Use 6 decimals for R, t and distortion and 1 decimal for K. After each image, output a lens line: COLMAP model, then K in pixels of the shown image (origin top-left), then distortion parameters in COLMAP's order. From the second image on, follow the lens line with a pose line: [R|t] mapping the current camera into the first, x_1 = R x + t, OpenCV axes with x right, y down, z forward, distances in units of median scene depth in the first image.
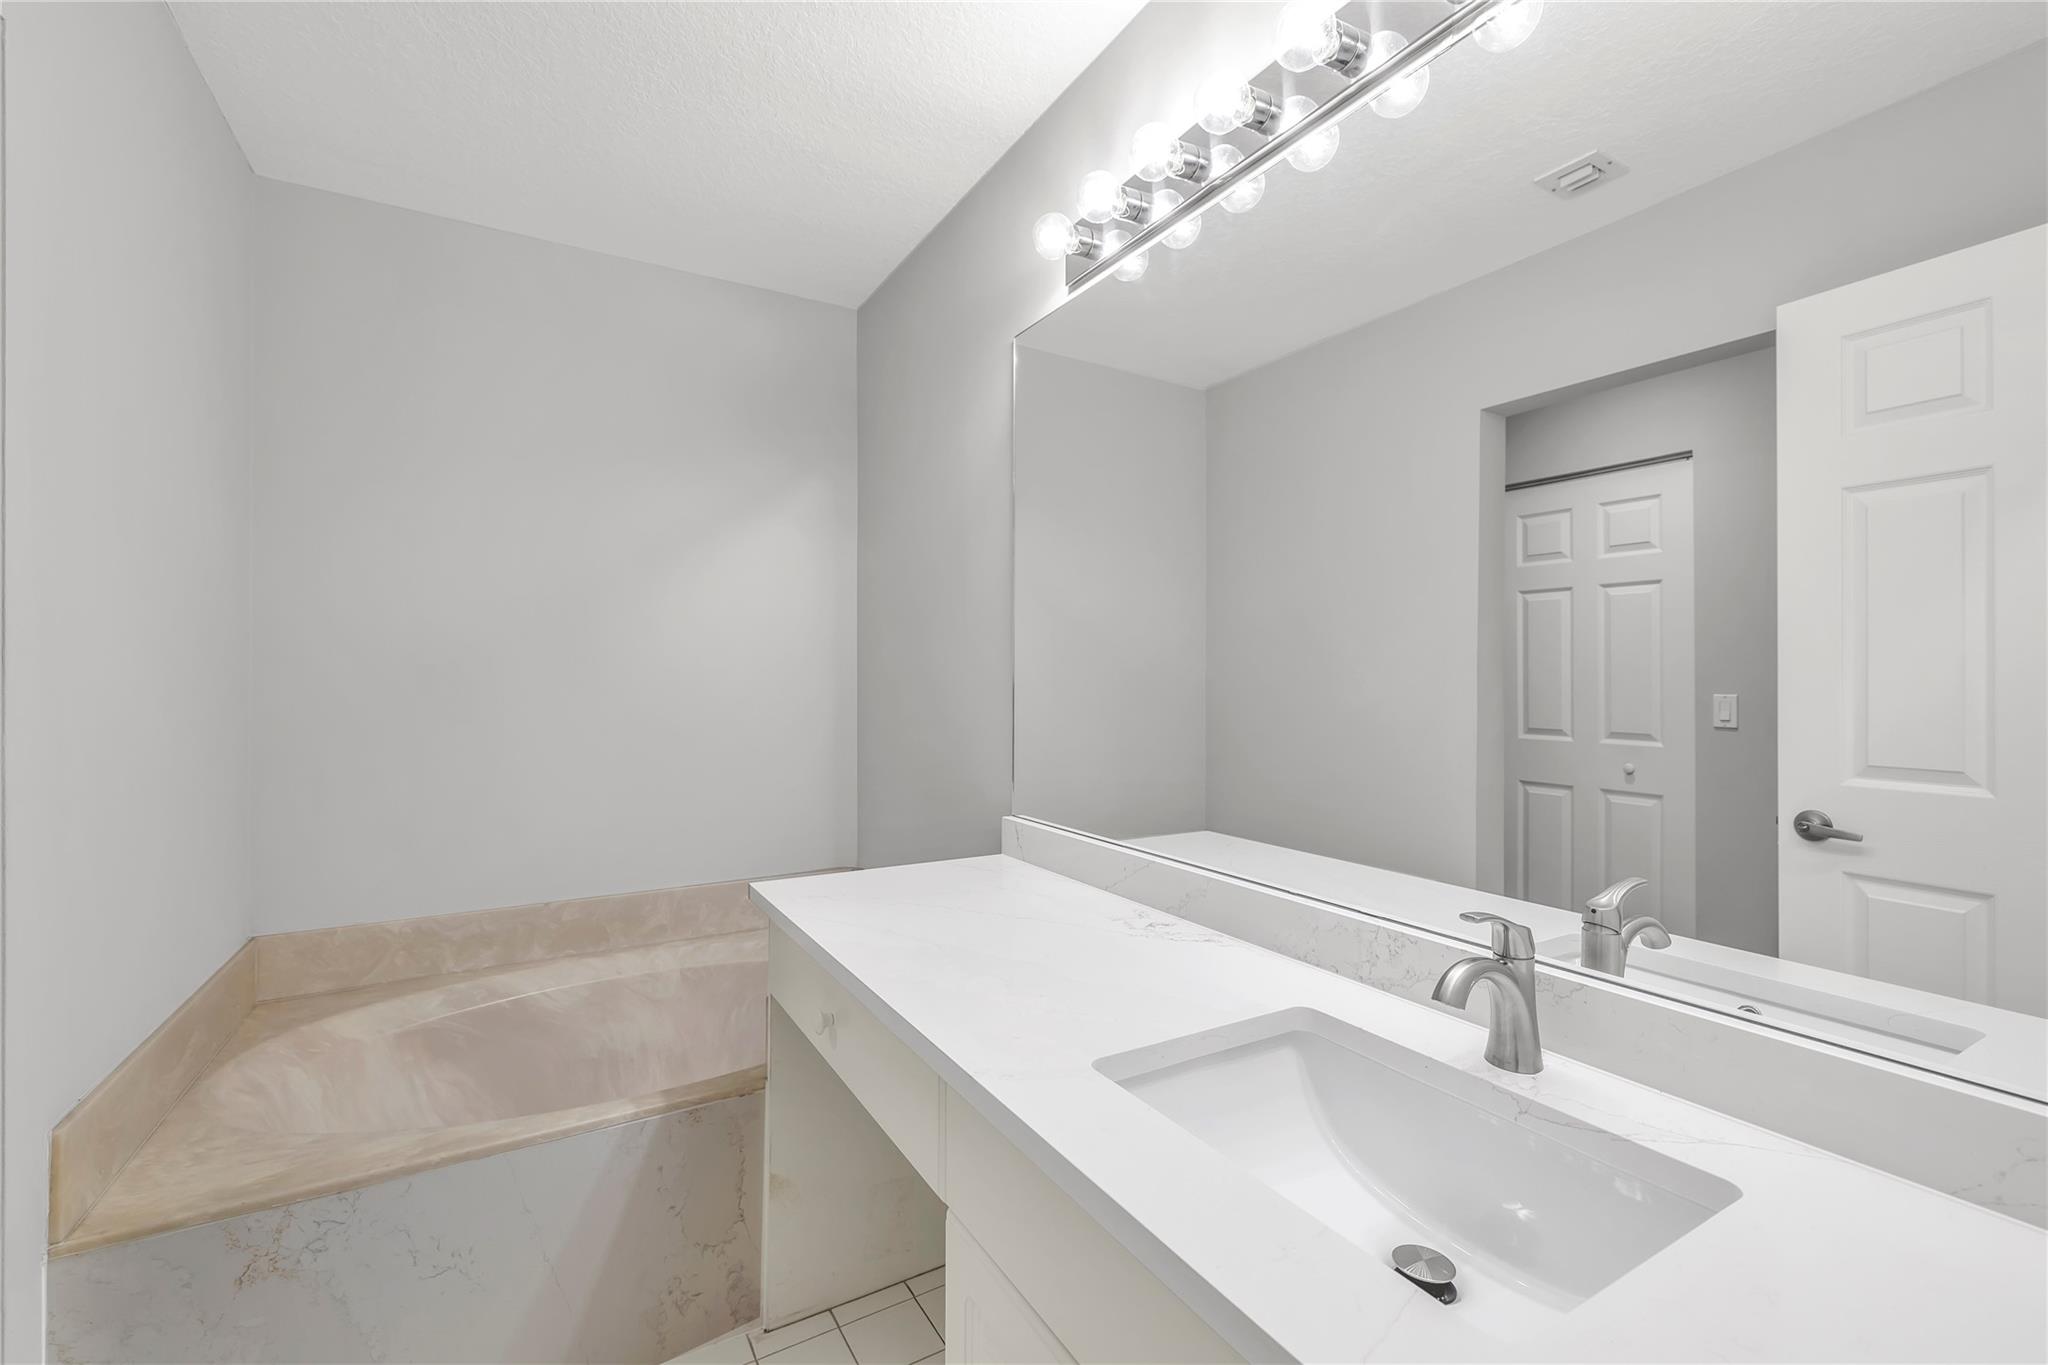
lens RADIAL K [[902.9, 0, 1024.5], [0, 902.9, 671.3], [0, 0, 1]] dist [0.029481, 0.000151]
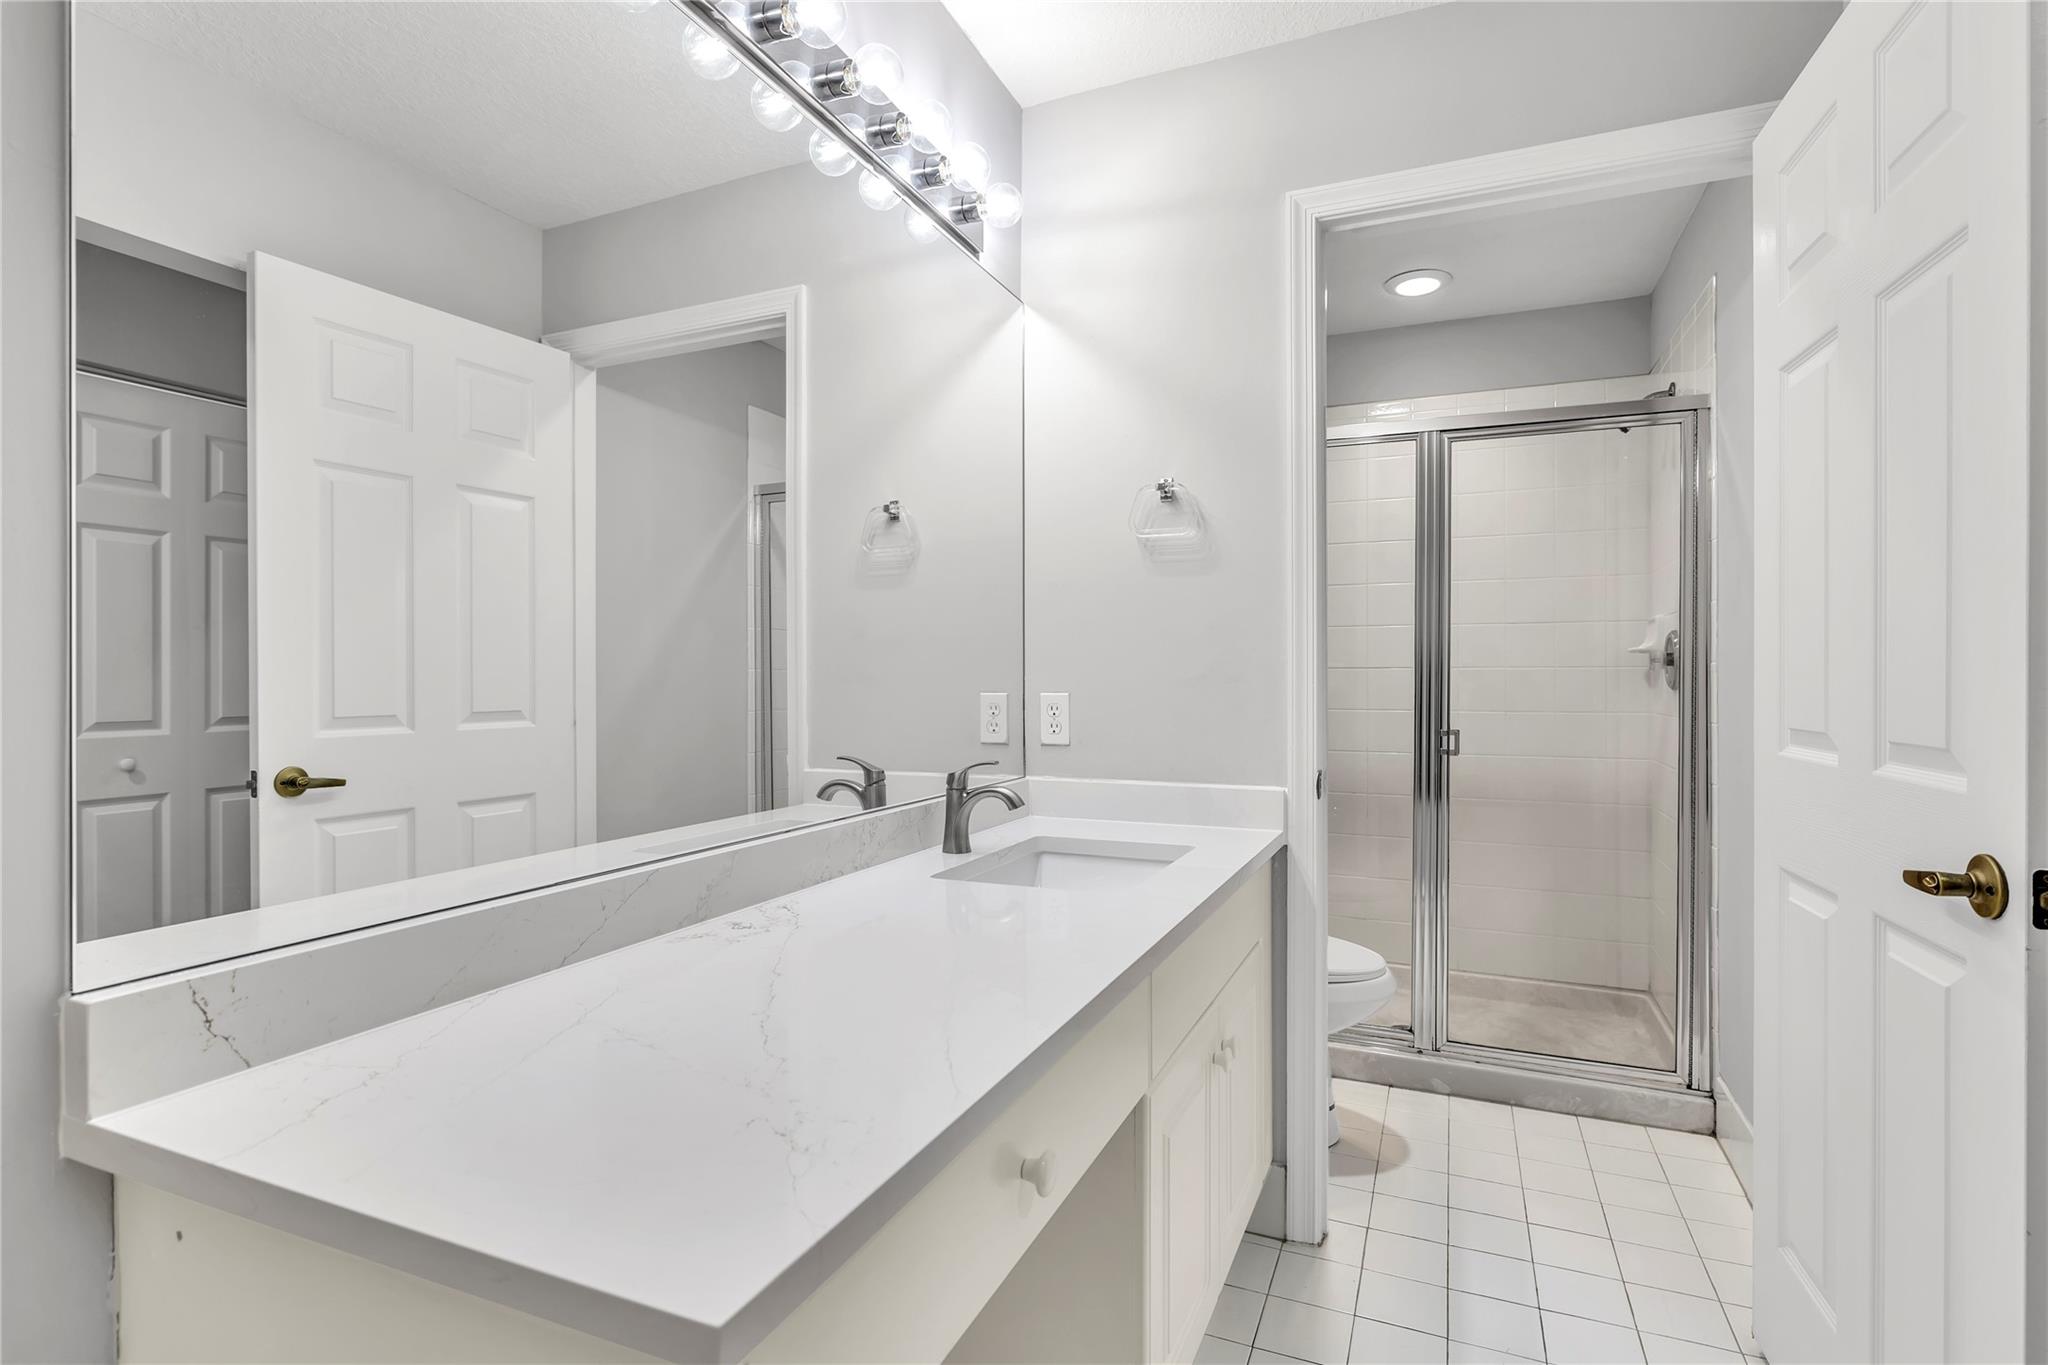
lens RADIAL K [[988.8, 0, 1024.0], [0, 988.8, 682.5], [0, 0, 1]] dist [0.001960, 0.000300]
pose [[-0.597345, 0.000702, 0.801984, -1.119956], [-0.000543, 0.999999, -0.001280, 0.129749], [-0.801984, -0.001200, -0.597344, 2.218472]]
